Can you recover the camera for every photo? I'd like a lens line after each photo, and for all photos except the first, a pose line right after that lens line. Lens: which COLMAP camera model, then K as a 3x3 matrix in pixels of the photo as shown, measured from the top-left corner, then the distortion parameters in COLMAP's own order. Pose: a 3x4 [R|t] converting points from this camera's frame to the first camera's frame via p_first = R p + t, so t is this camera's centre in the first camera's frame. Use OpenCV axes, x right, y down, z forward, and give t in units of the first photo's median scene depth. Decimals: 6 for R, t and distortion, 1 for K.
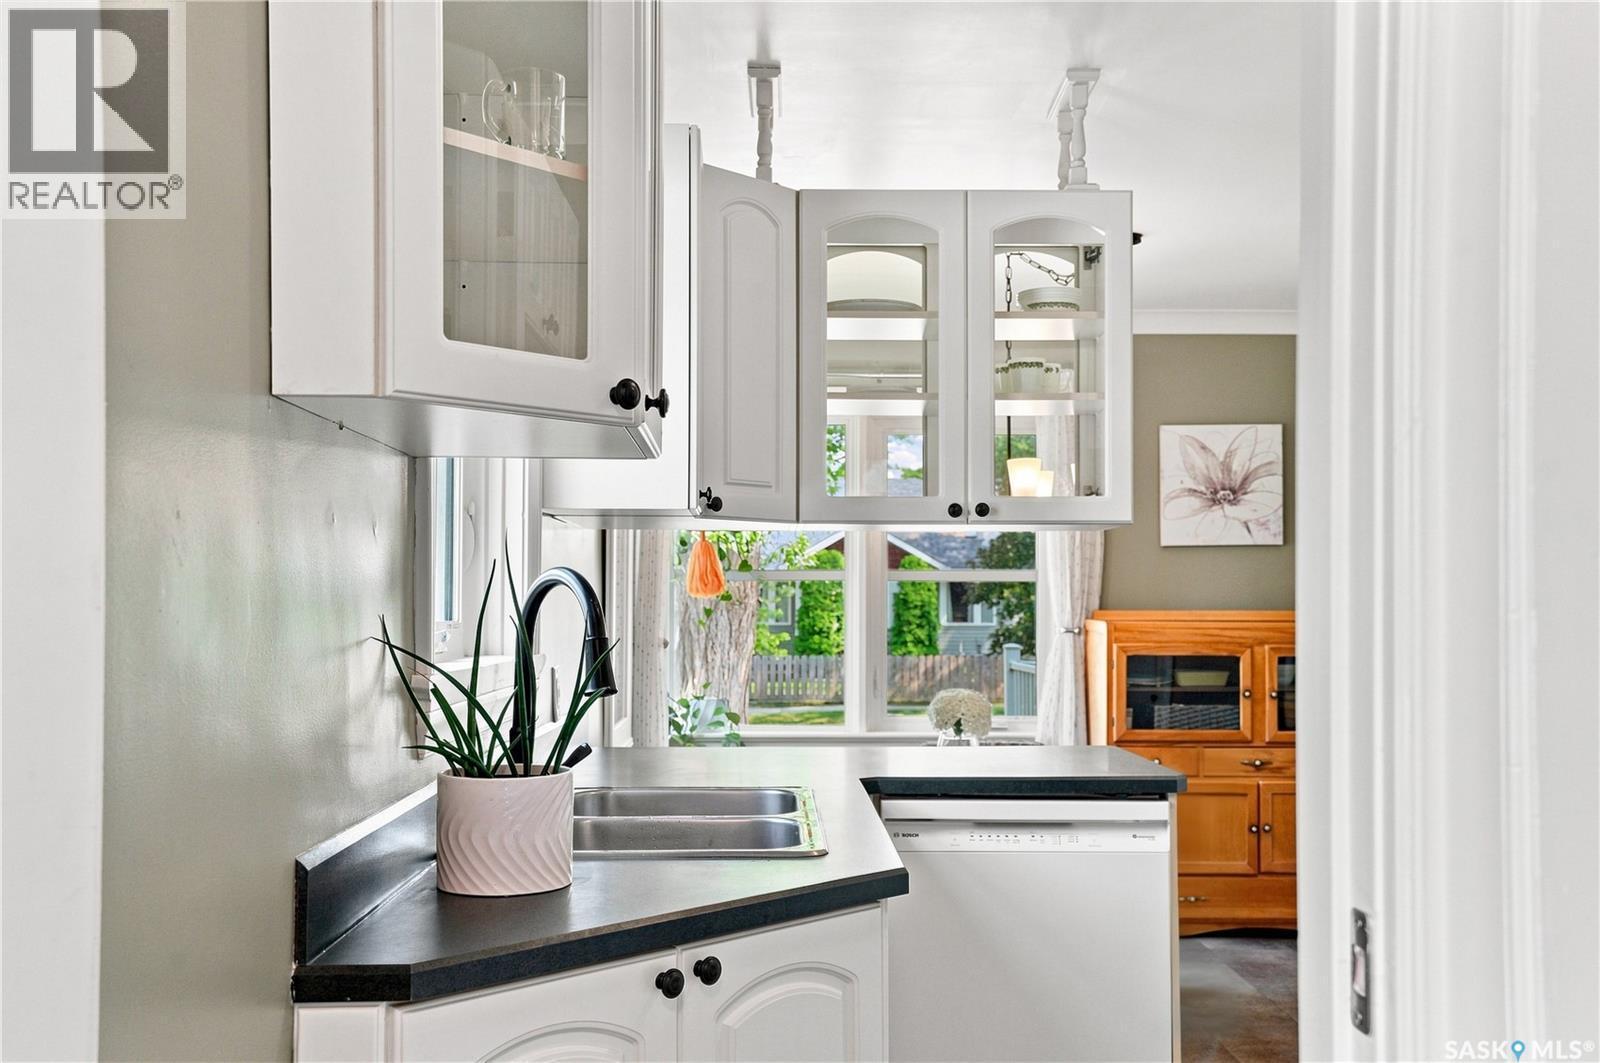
lens RADIAL K [[1591.9, 0, 803.5], [0, 1591.9, 557.3], [0, 0, 1]] dist [-0.002984, -0.004879]
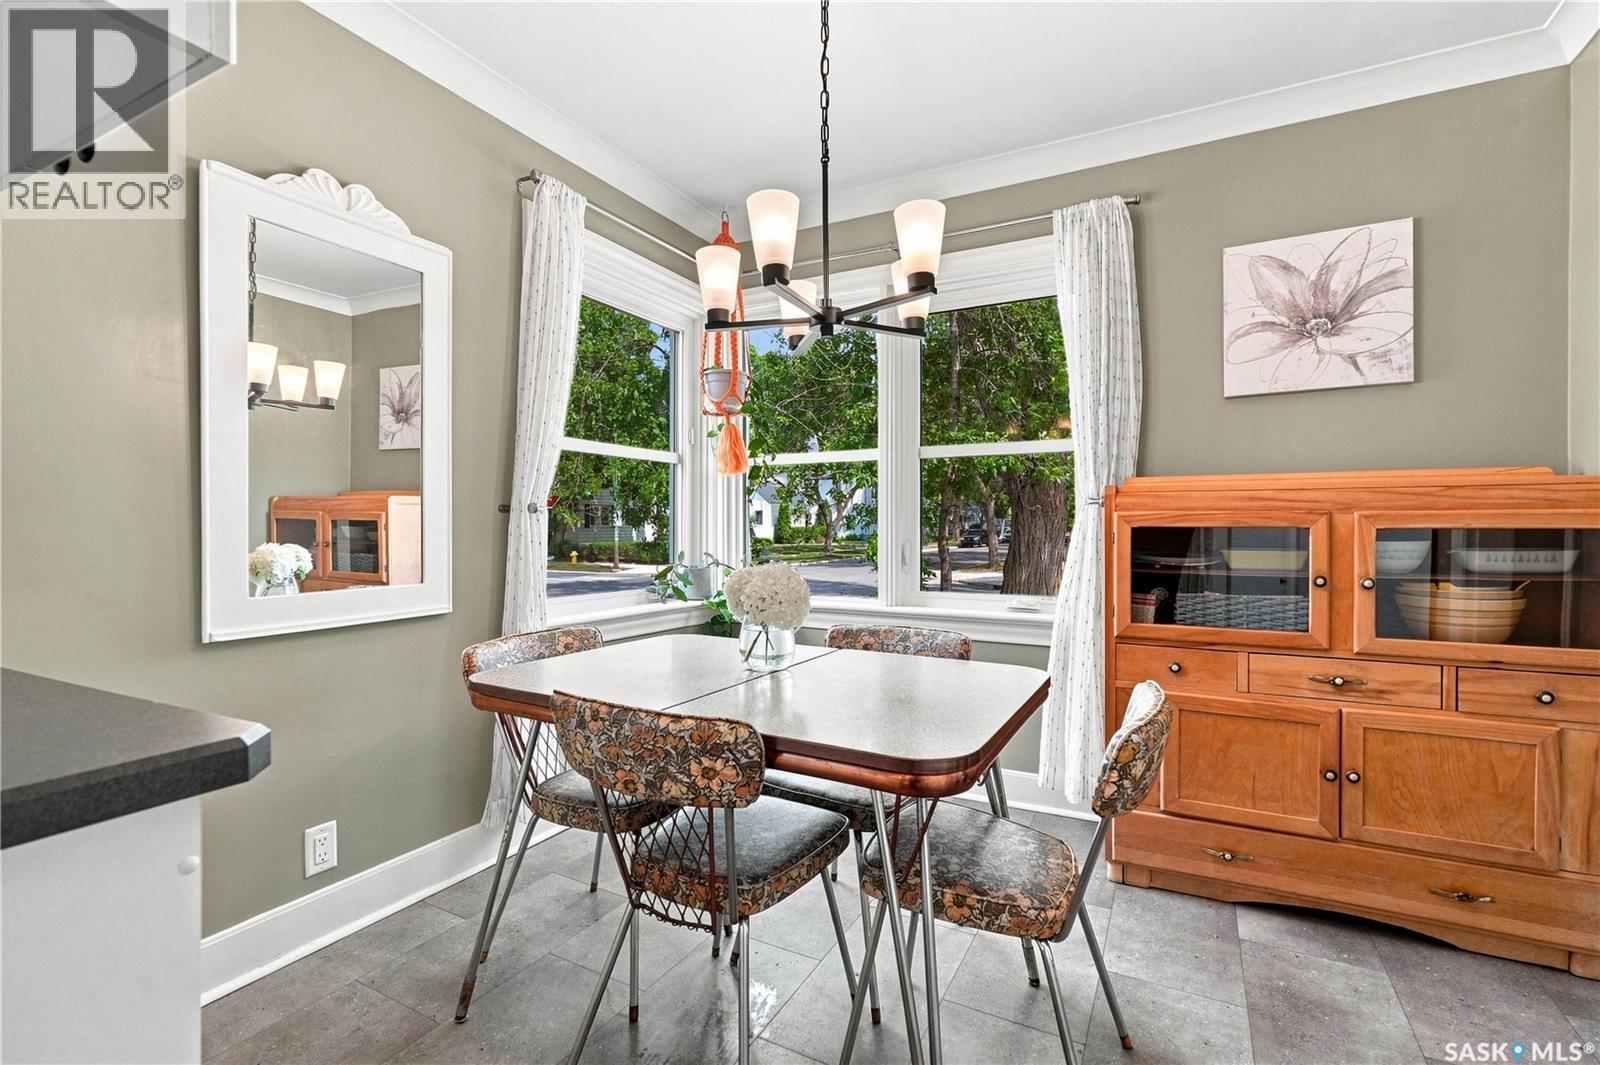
lens RADIAL K [[728.4, 0, 800.0], [0, 728.4, 532.5], [0, 0, 1]] dist [-0.001766, -0.000259]
pose [[0.868991, 0.000889, -0.494827, 0.223918], [0.015326, 0.999470, 0.028710, 0.048538], [0.494590, -0.032533, 0.868517, 0.573402]]
